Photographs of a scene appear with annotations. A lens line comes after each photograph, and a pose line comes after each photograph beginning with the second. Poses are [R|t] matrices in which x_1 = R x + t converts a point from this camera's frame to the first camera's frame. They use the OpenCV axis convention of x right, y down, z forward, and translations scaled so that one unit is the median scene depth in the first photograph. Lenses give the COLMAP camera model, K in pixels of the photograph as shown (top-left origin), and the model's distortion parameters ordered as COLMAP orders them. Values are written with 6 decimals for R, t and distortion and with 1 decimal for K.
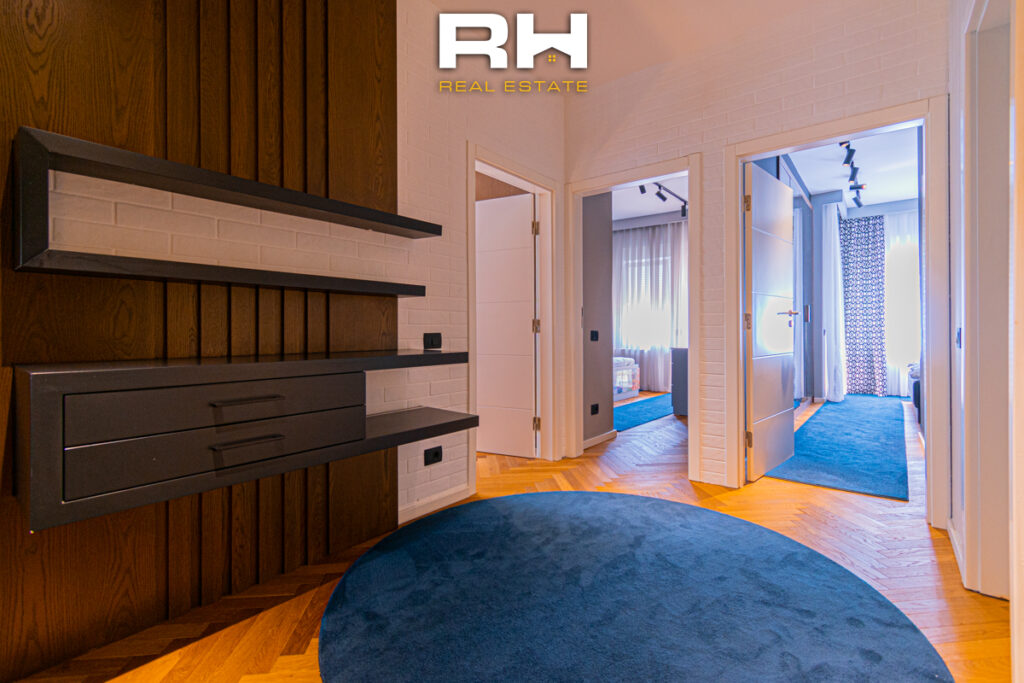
lens RADIAL K [[468.6, 0, 506.2], [0, 468.6, 331.5], [0, 0, 1]] dist [0.000725, 0.001878]
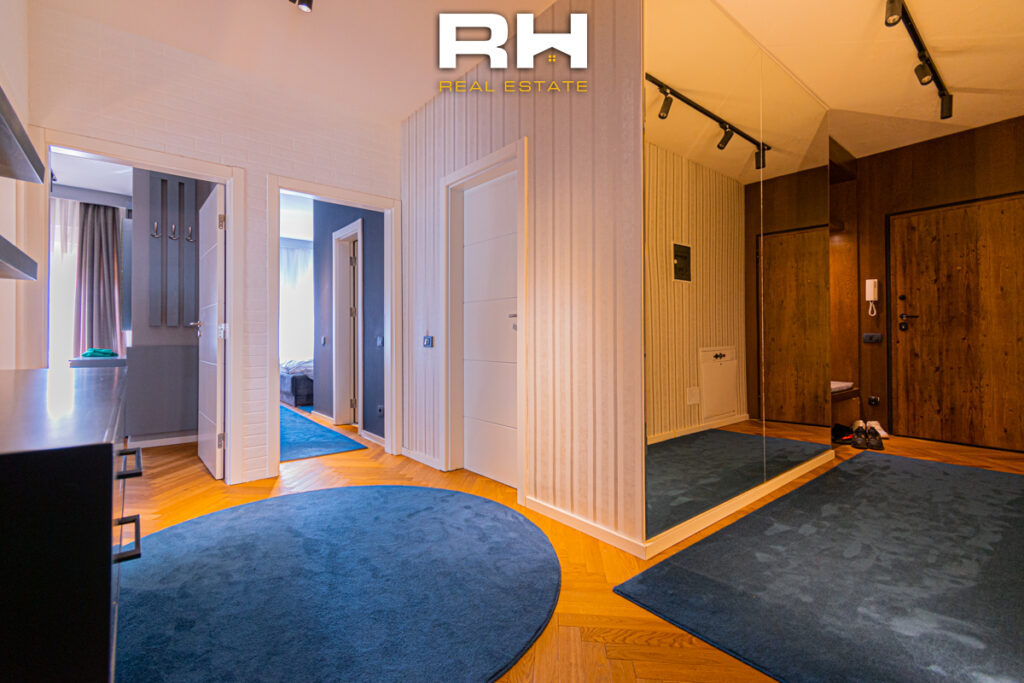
lens RADIAL K [[468.6, 0, 506.6], [0, 468.6, 334.2], [0, 0, 1]] dist [0.000725, 0.001878]
pose [[0.216150, -0.005709, 0.976344, -0.703327], [0.007337, 0.999964, 0.004223, -0.015834], [-0.976333, 0.006251, 0.216184, 0.284618]]
